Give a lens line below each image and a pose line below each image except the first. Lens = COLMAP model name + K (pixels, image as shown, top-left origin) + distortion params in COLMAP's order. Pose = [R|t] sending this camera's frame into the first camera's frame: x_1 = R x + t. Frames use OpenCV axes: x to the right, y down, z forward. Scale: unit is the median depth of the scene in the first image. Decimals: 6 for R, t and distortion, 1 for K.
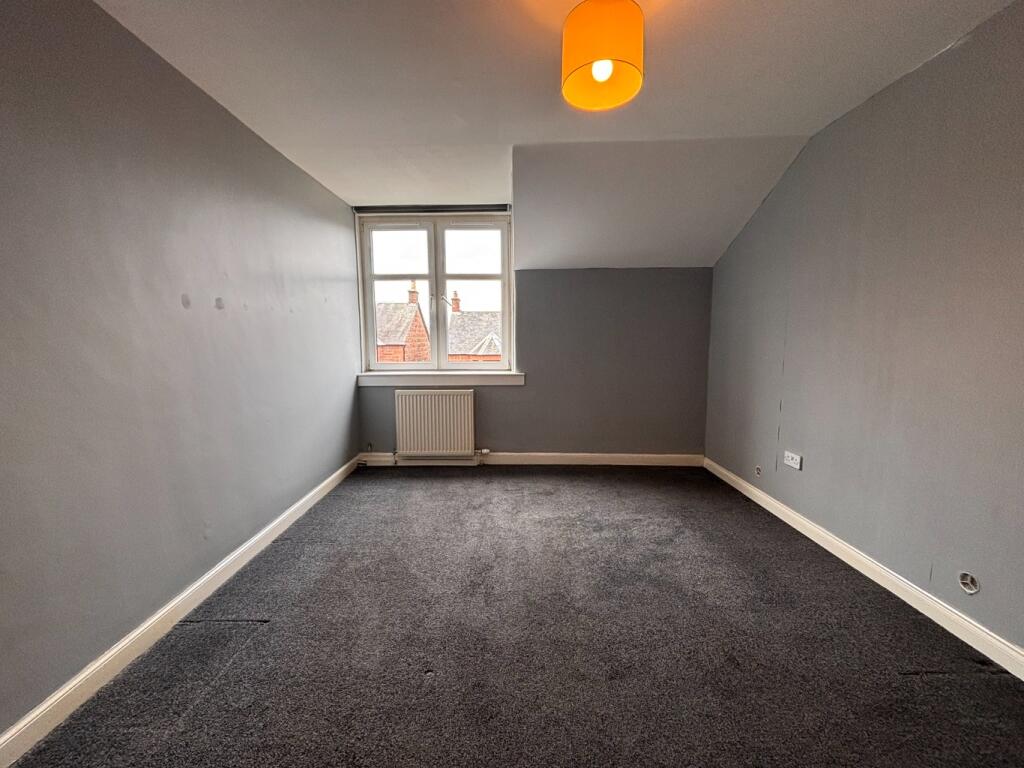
lens RADIAL K [[418.9, 0, 509.5], [0, 418.9, 388.9], [0, 0, 1]] dist [0.009078, -0.002844]
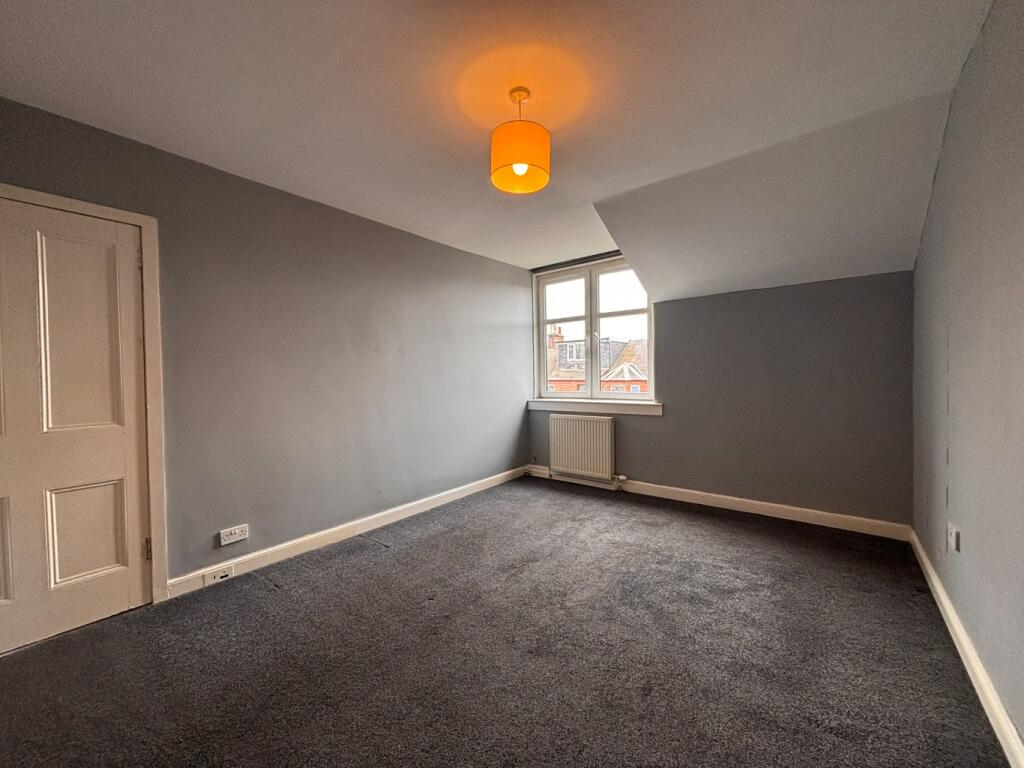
lens RADIAL K [[418.9, 0, 510.6], [0, 418.9, 386.6], [0, 0, 1]] dist [0.009078, -0.002844]
pose [[0.786833, 0.009994, -0.617085, 0.387027], [-0.066929, 0.995354, -0.069219, 0.016368], [0.613526, 0.095765, 0.783846, -0.007985]]
